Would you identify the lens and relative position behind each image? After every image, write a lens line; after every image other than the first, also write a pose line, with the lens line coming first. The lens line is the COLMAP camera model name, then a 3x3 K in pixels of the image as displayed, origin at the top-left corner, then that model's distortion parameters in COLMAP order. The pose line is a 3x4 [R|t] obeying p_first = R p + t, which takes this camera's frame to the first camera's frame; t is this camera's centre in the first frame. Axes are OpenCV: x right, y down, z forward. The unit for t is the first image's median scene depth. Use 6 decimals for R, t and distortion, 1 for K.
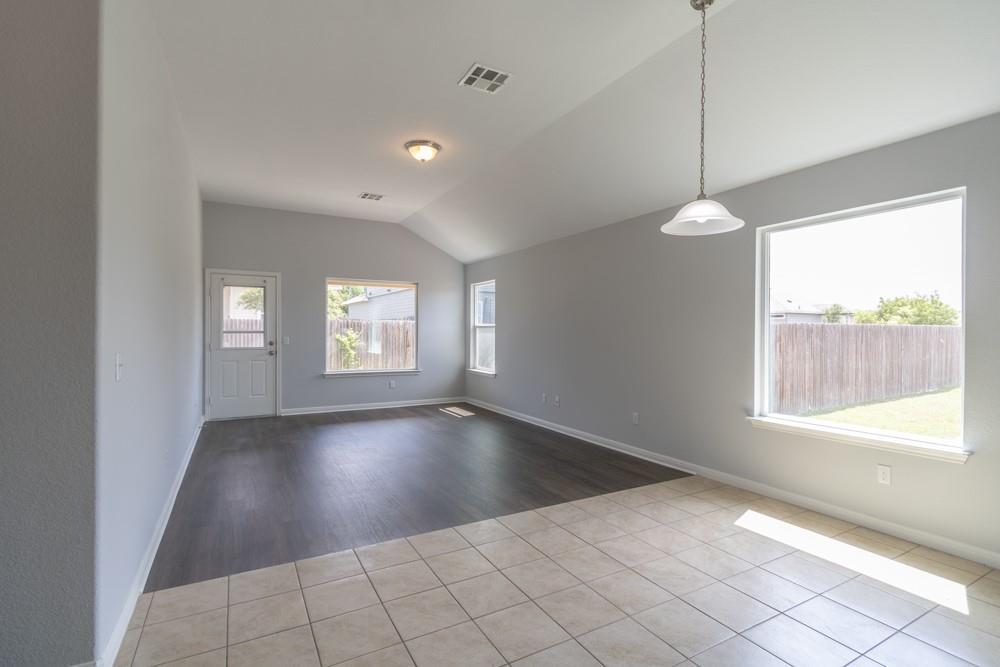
lens RADIAL K [[461.2, 0, 499.3], [0, 461.2, 334.1], [0, 0, 1]] dist [-0.015380, 0.001064]
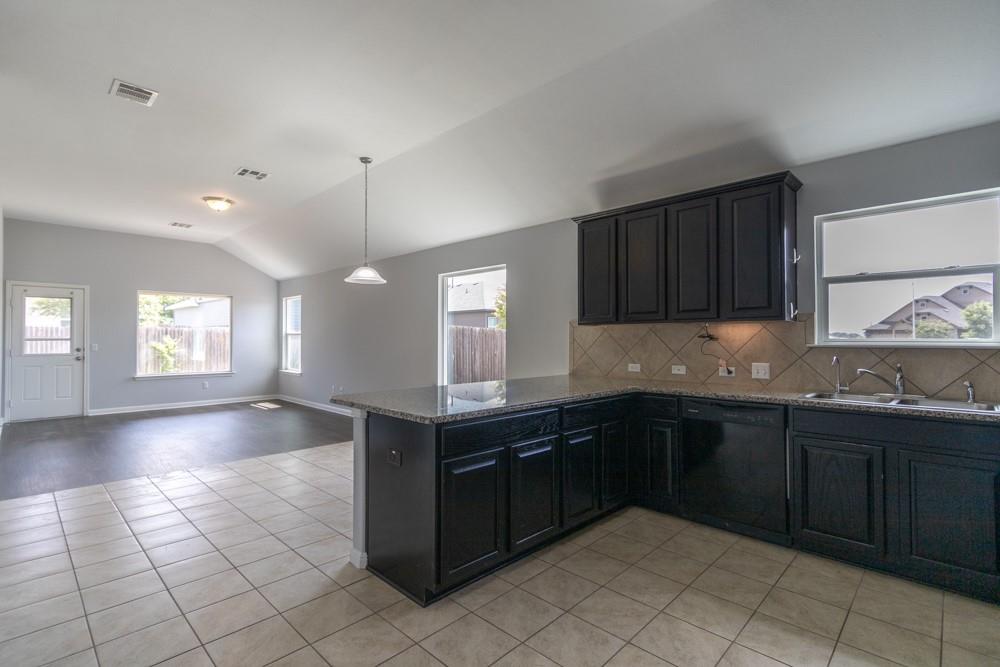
lens RADIAL K [[461.2, 0, 497.1], [0, 461.2, 333.5], [0, 0, 1]] dist [-0.015380, 0.001064]
pose [[0.957373, -0.000925, 0.288853, 0.130177], [0.005512, 0.999871, -0.015070, 0.003405], [-0.288801, 0.016020, 0.957255, -0.293627]]
